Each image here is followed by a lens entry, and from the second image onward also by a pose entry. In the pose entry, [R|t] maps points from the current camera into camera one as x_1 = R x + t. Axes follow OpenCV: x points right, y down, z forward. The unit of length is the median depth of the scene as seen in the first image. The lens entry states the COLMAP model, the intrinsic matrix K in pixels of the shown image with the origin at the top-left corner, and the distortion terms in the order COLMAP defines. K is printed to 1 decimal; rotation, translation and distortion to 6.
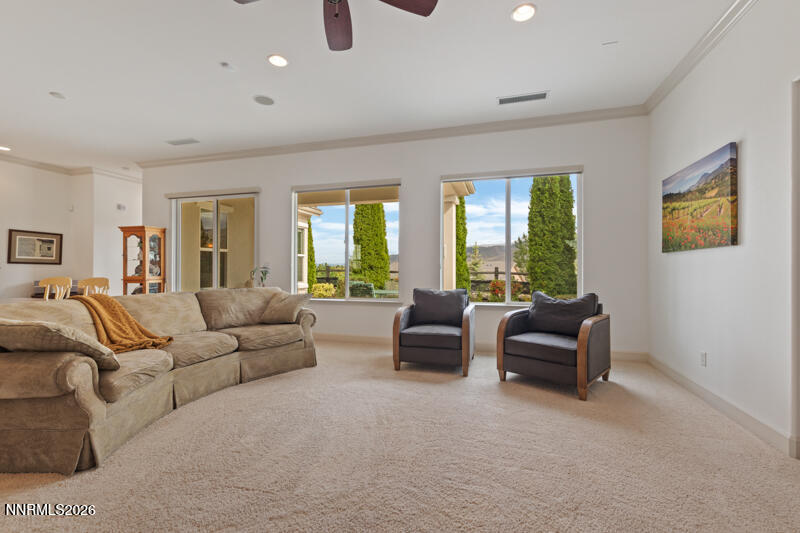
lens RADIAL K [[339.1, 0, 409.1], [0, 339.1, 267.1], [0, 0, 1]] dist [0.001261, -0.000158]
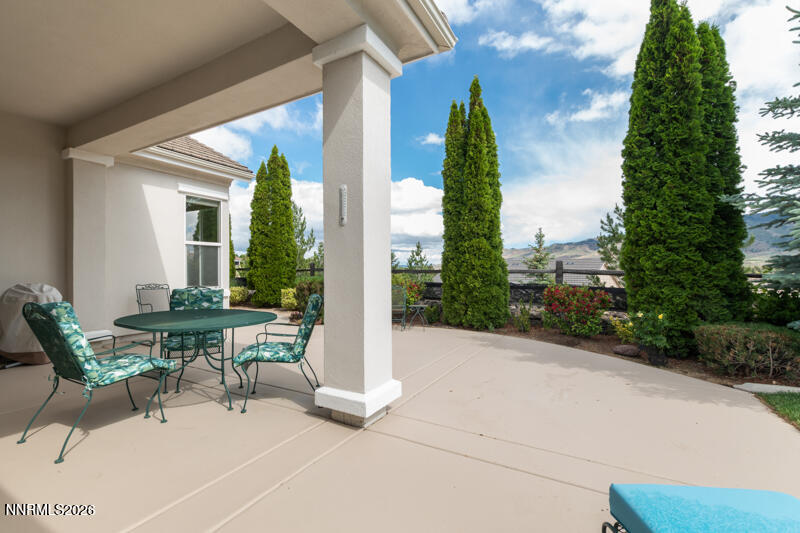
lens RADIAL K [[351.8, 0, 400.0], [0, 351.8, 266.5], [0, 0, 1]] dist [-0.000561, -0.000636]
pose [[0.972694, -0.006666, -0.231996, 0.274141], [0.005750, 0.999973, -0.004625, 0.019439], [0.232021, 0.003165, 0.972706, 0.761643]]
